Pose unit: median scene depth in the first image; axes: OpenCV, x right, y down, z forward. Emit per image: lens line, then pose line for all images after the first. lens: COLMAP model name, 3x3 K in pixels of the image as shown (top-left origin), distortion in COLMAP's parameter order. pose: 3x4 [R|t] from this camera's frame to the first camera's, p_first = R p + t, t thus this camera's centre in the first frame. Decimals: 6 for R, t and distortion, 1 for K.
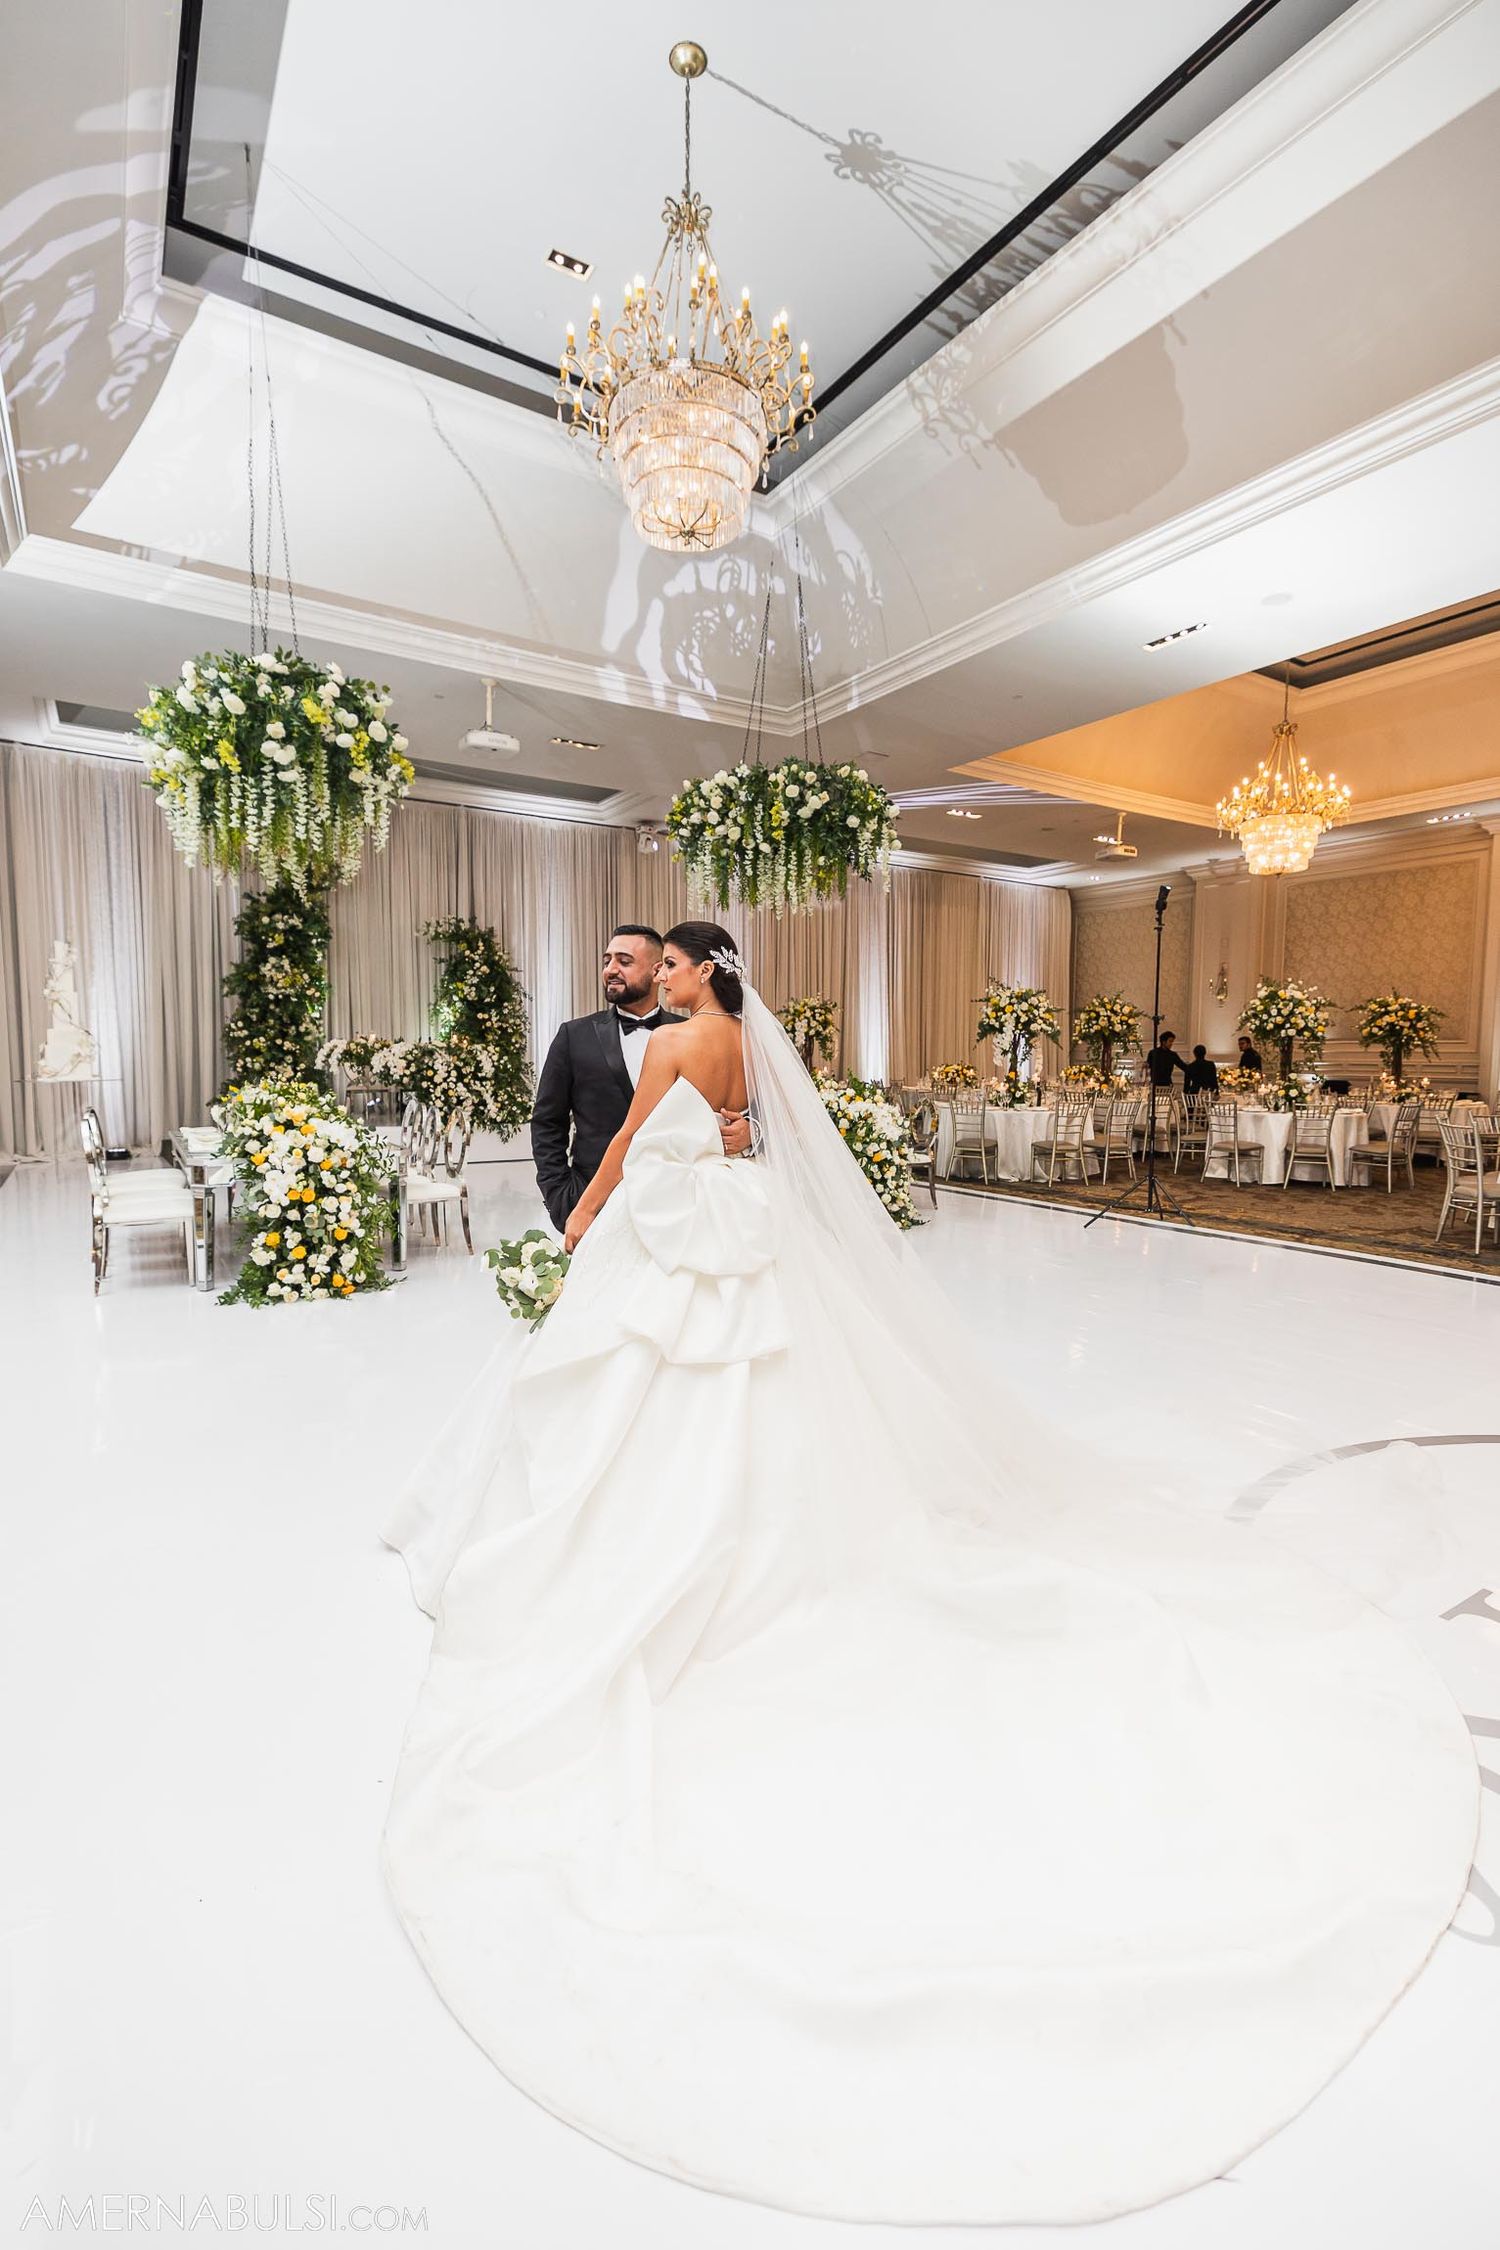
lens RADIAL K [[955.2, 0, 750.0], [0, 955.2, 1125.0], [0, 0, 1]] dist [0.000501, -0.000114]
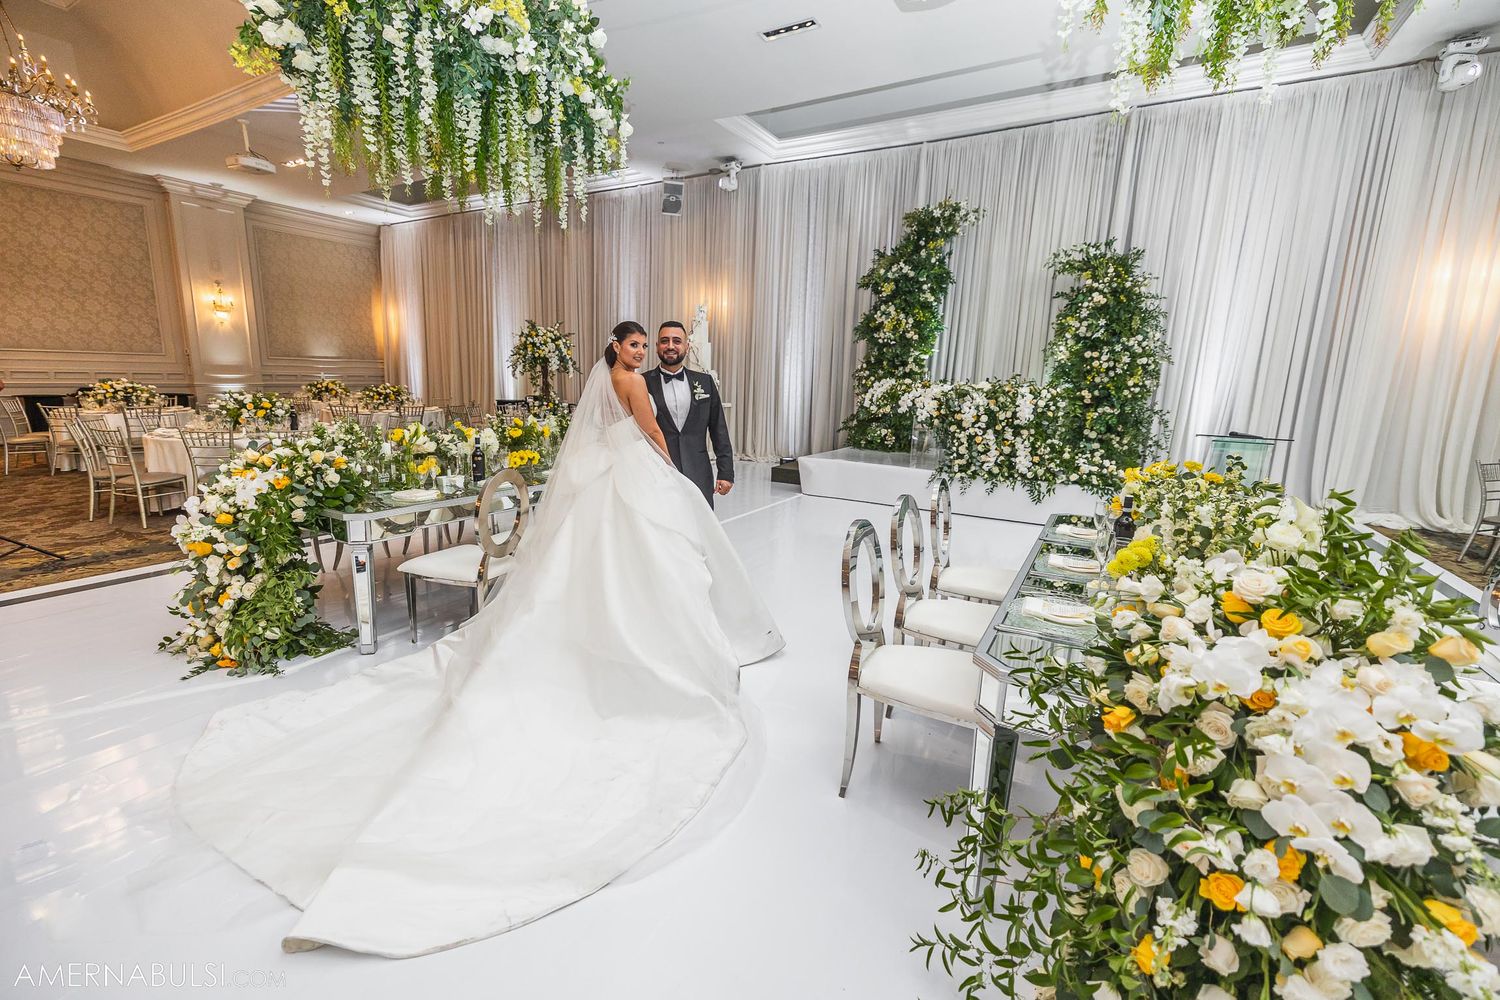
lens RADIAL K [[636.8, 0, 747.3], [0, 636.8, 506.5], [0, 0, 1]] dist [0.000501, -0.000114]
pose [[0.453005, 0.182448, -0.872639, 0.127149], [-0.092067, 0.983175, 0.157765, -0.045370], [0.886741, 0.008873, 0.462181, 0.510333]]
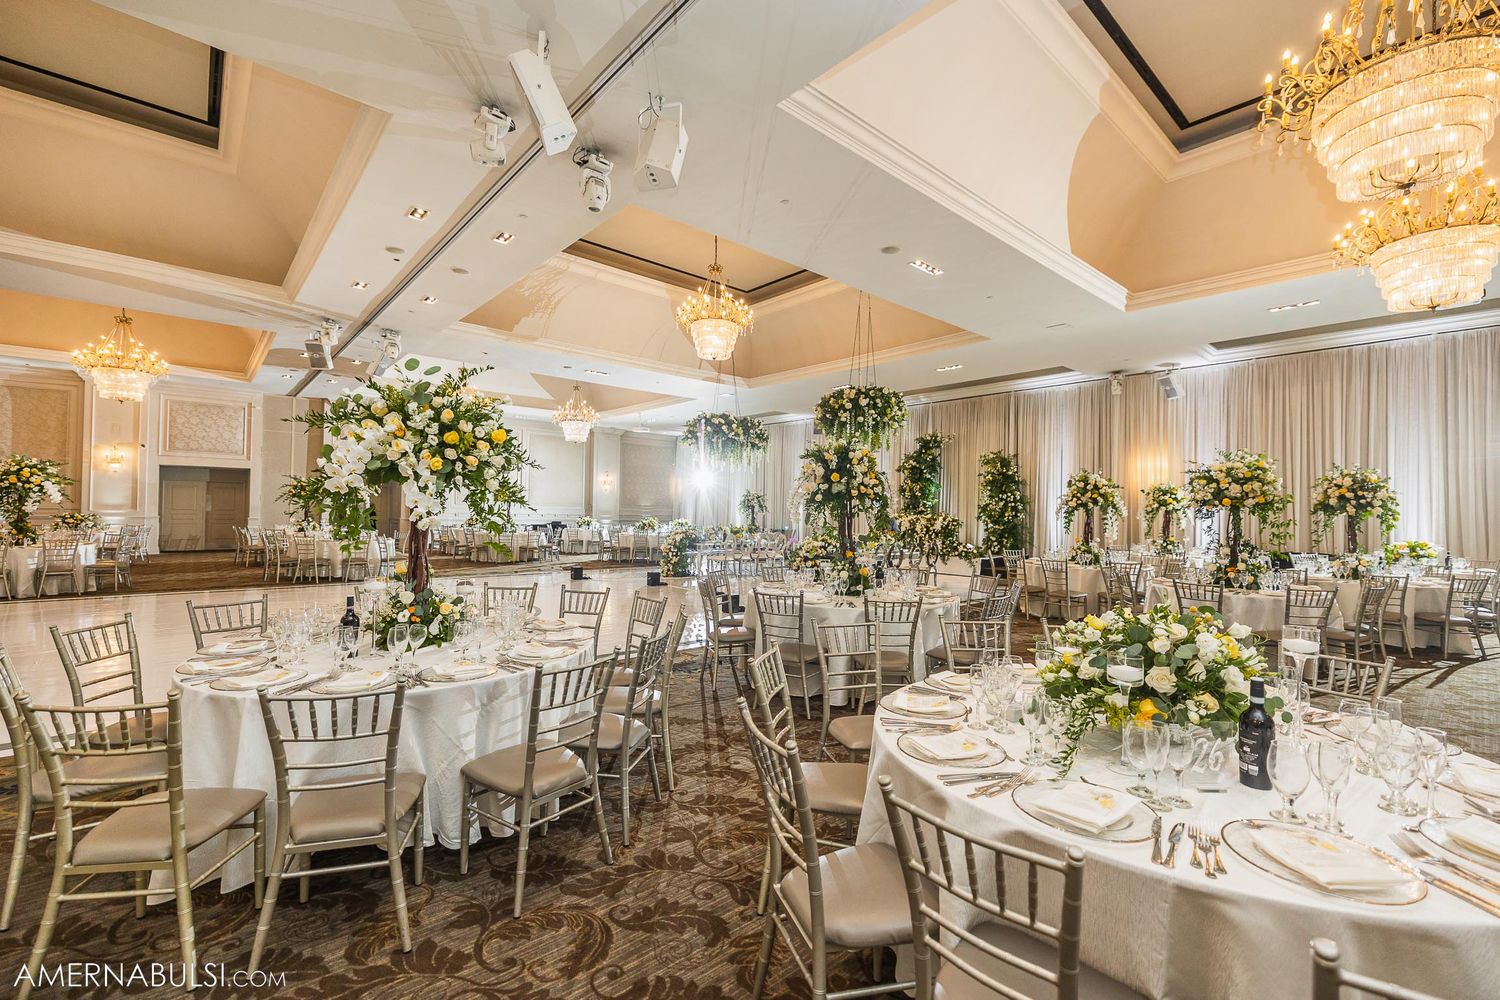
lens RADIAL K [[636.8, 0, 747.3], [0, 636.8, 506.5], [0, 0, 1]] dist [0.000501, -0.000114]
pose [[0.132187, -0.016388, -0.991089, 1.045525], [-0.097361, 0.994814, -0.029436, -0.023763], [0.986432, 0.100385, 0.129906, 0.408223]]
